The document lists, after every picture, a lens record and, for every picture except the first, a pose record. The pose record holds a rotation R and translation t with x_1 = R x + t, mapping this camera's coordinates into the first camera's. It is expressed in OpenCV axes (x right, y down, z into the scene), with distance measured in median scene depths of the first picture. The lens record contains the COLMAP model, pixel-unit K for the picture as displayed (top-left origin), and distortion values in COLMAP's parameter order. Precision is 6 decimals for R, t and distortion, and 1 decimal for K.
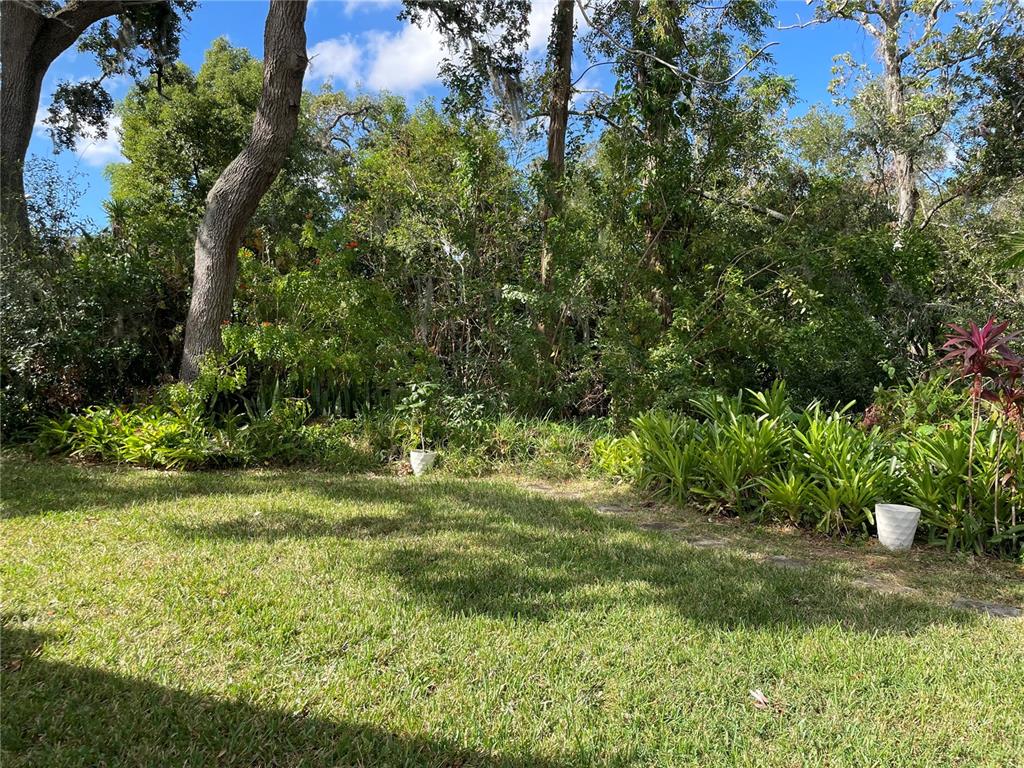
lens RADIAL K [[774.0, 0, 520.1], [0, 774.0, 384.5], [0, 0, 1]] dist [0.082640, -0.114735]
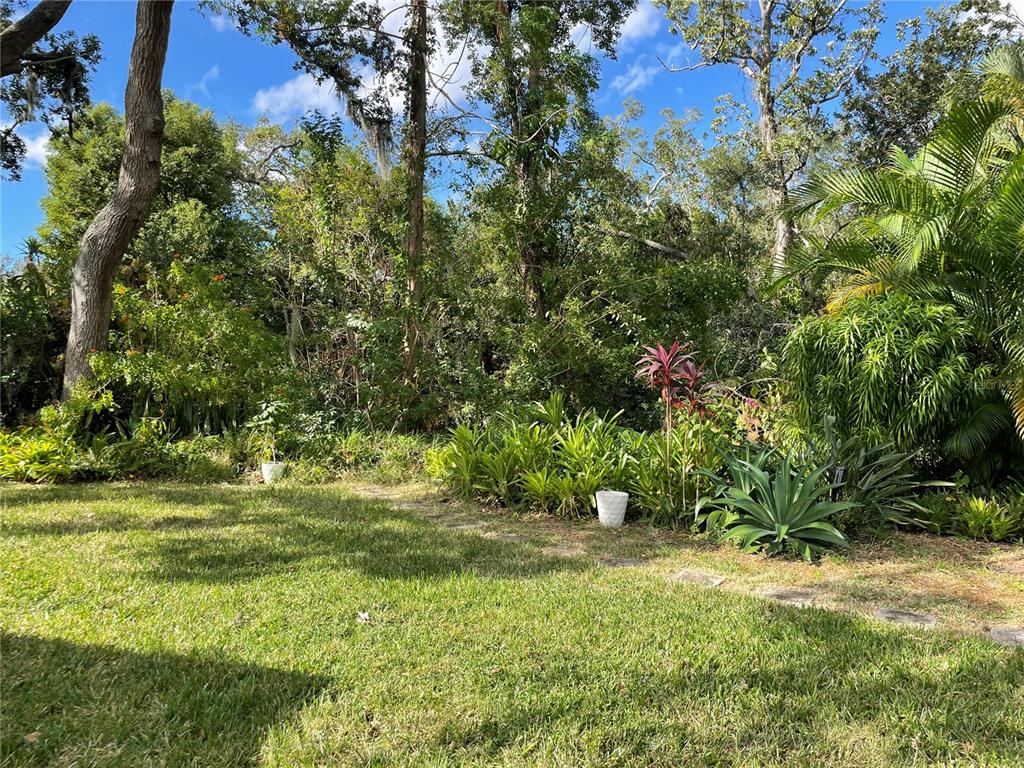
lens RADIAL K [[774.0, 0, 520.1], [0, 774.0, 384.5], [0, 0, 1]] dist [0.082640, -0.114735]
pose [[0.999075, -0.017882, 0.039118, 0.185396], [0.018940, 0.999460, -0.026859, 0.009402], [-0.038616, 0.027575, 0.998874, -0.147185]]
